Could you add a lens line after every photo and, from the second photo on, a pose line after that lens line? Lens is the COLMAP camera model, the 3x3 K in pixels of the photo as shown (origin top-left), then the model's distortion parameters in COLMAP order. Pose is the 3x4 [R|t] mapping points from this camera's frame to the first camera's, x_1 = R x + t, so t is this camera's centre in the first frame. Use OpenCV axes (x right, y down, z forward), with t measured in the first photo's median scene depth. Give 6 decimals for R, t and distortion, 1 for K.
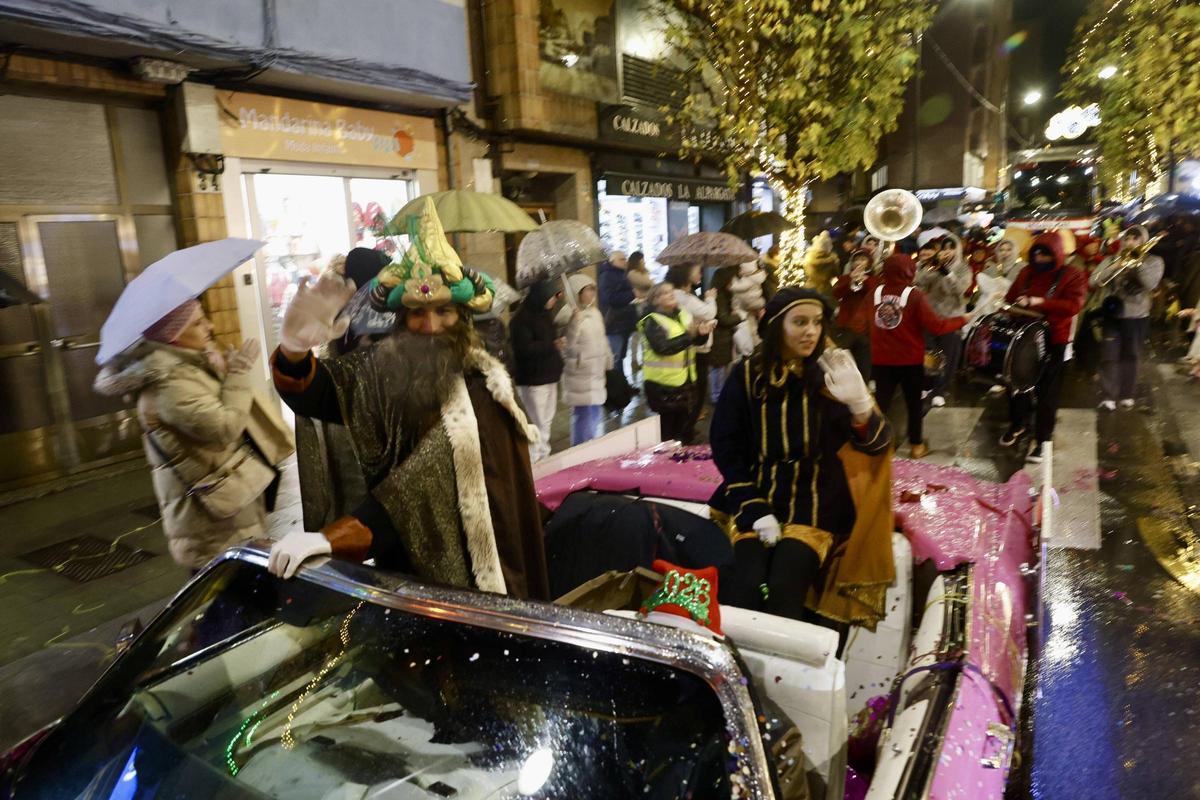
lens RADIAL K [[804.6, 0, 585.6], [0, 804.6, 402.4], [0, 0, 1]] dist [-0.005060, 0.008390]
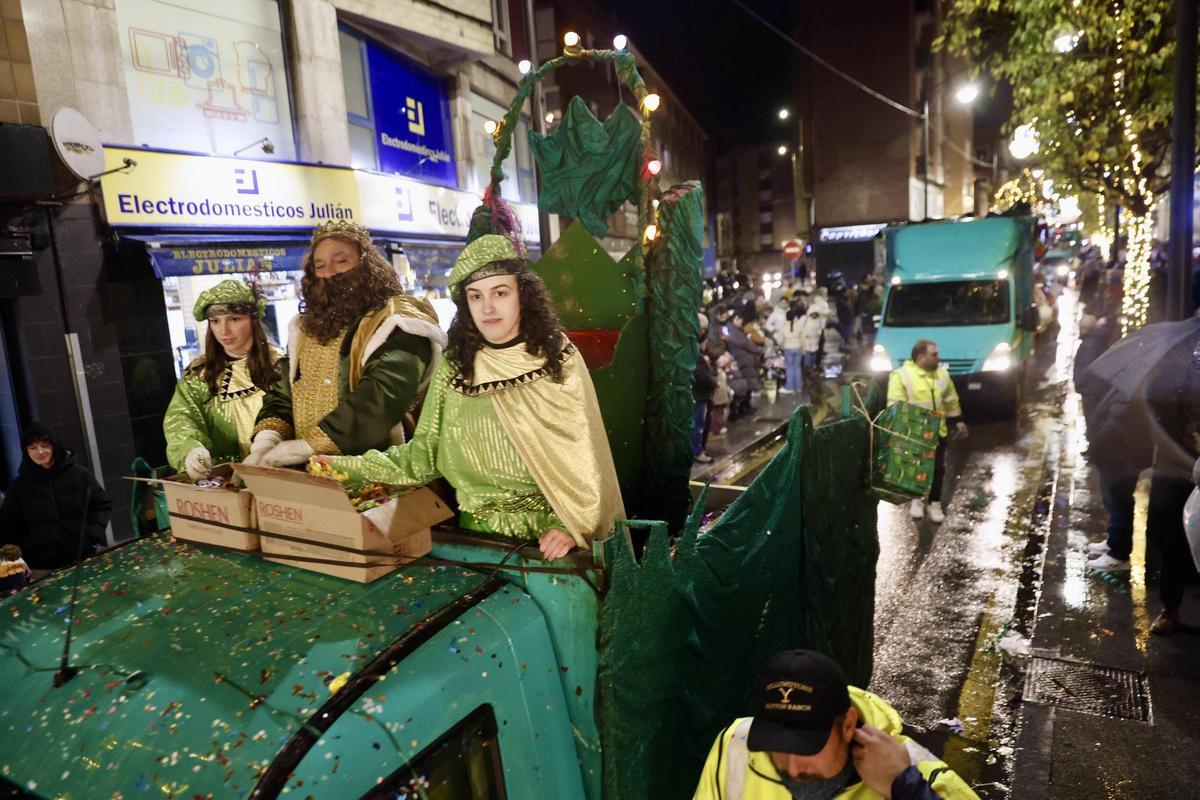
lens RADIAL K [[804.6, 0, 585.6], [0, 804.6, 402.4], [0, 0, 1]] dist [-0.005060, 0.008390]
pose [[0.999845, -0.015421, -0.008440, 0.901784], [0.015061, 0.999038, -0.041189, -0.361961], [0.009067, 0.041056, 0.999116, 1.251252]]
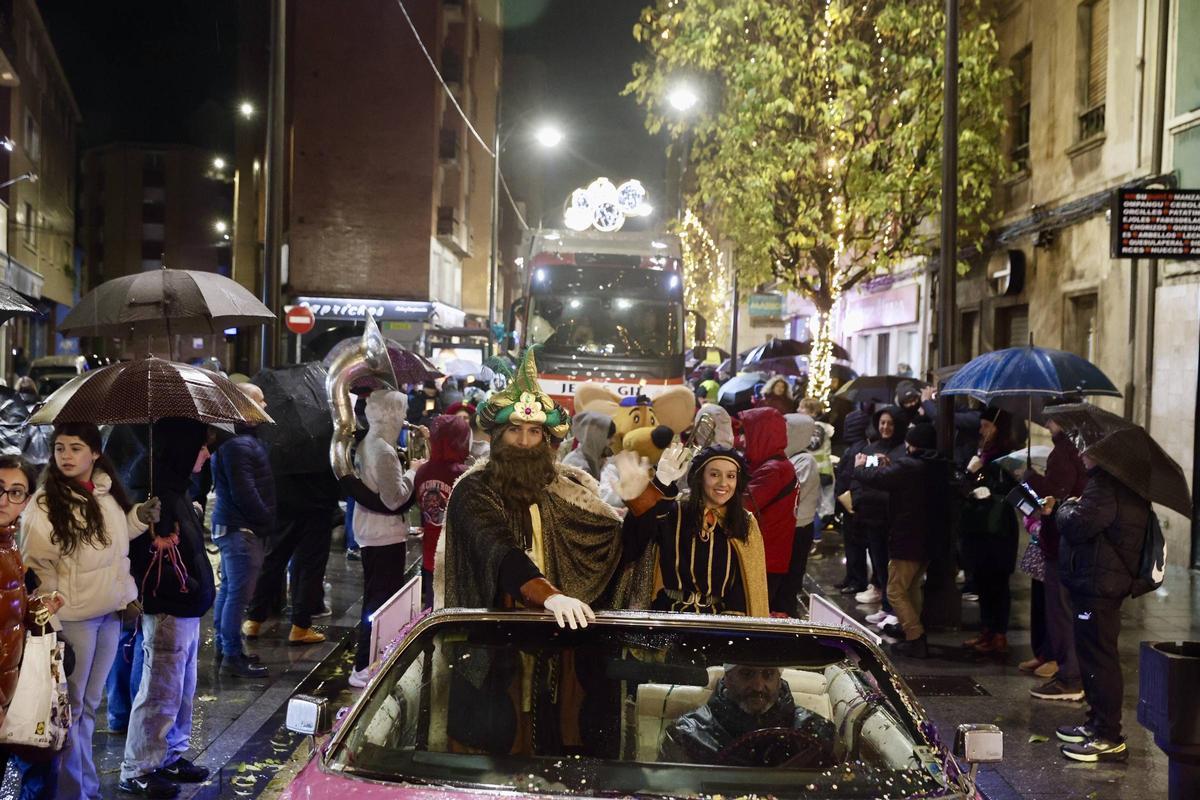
lens RADIAL K [[1413.1, 0, 600.0], [0, 1413.1, 400.0], [0, 0, 1]] dist [0.020412, 0.039581]
pose [[0.850948, 0.060277, 0.521780, 0.501387], [0.033536, 0.985132, -0.168497, -0.253275], [-0.524179, 0.160880, 0.836274, 1.032813]]
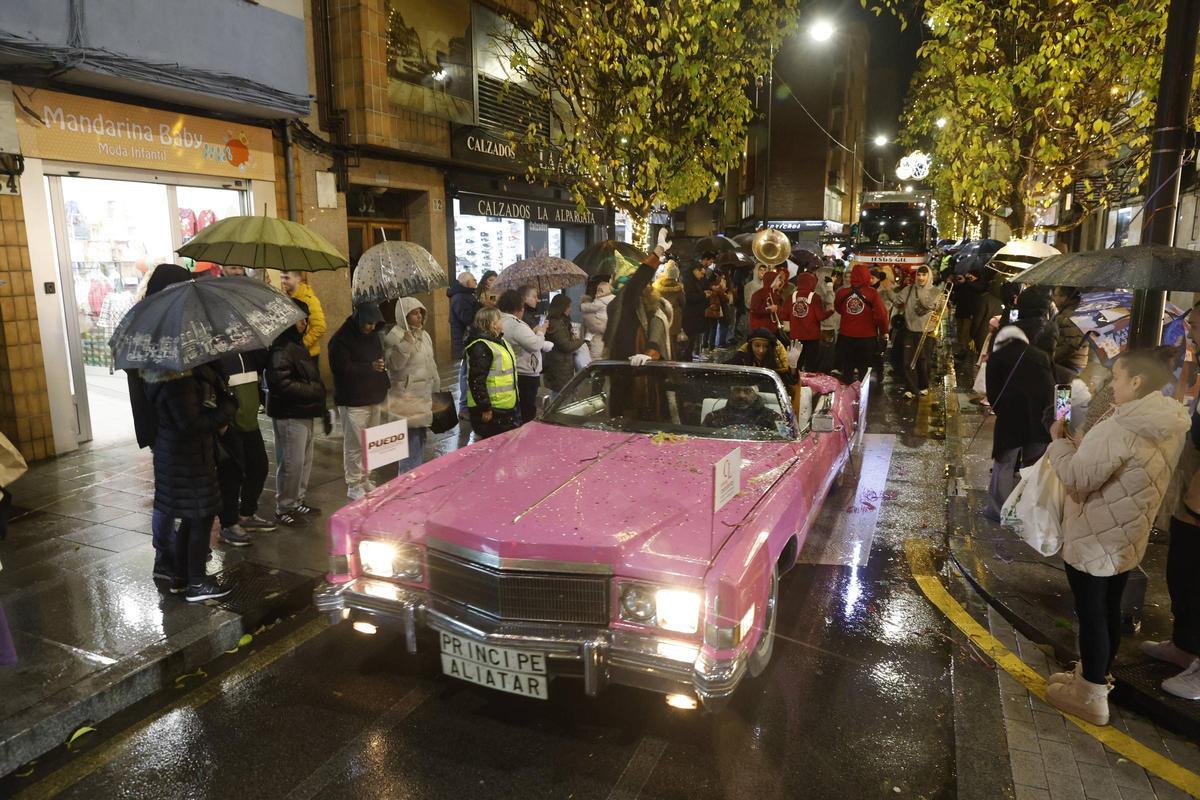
lens RADIAL K [[804.6, 0, 585.6], [0, 804.6, 402.4], [0, 0, 1]] dist [-0.005060, 0.008390]
pose [[0.989153, 0.016883, 0.145918, 0.047157], [-0.014258, 0.999717, -0.019022, -0.007427], [-0.146198, 0.016735, 0.989114, -0.013849]]
